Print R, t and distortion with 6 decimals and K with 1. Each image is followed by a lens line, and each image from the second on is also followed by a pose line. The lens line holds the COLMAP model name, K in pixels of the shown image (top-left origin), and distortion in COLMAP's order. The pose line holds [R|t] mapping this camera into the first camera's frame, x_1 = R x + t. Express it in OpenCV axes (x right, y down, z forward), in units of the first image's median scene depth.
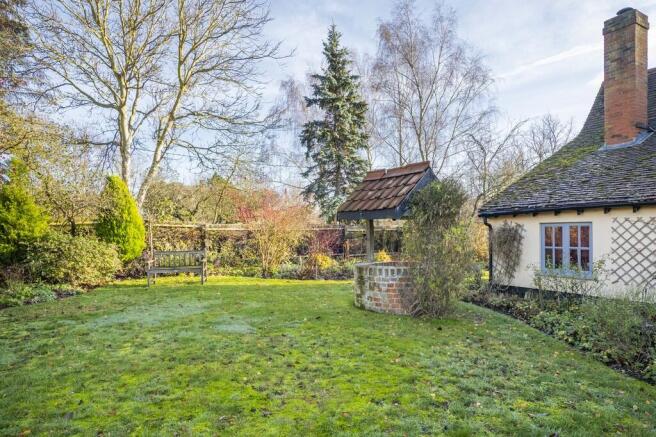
lens RADIAL K [[377.5, 0, 327.5], [0, 377.5, 220.4], [0, 0, 1]] dist [0.001701, -0.000626]
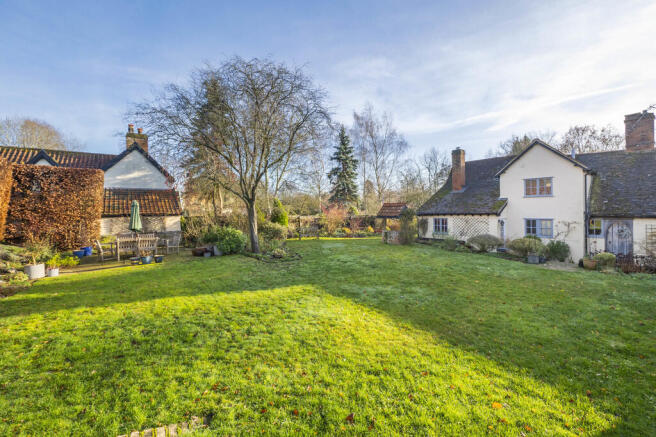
lens RADIAL K [[270.0, 0, 317.5], [0, 270.0, 197.5], [0, 0, 1]] dist [-0.002718, -0.000461]
pose [[0.992245, 0.002423, 0.124277, -0.666891], [0.000233, 0.999772, -0.021350, -0.111798], [-0.124300, 0.021214, 0.992018, -1.103283]]
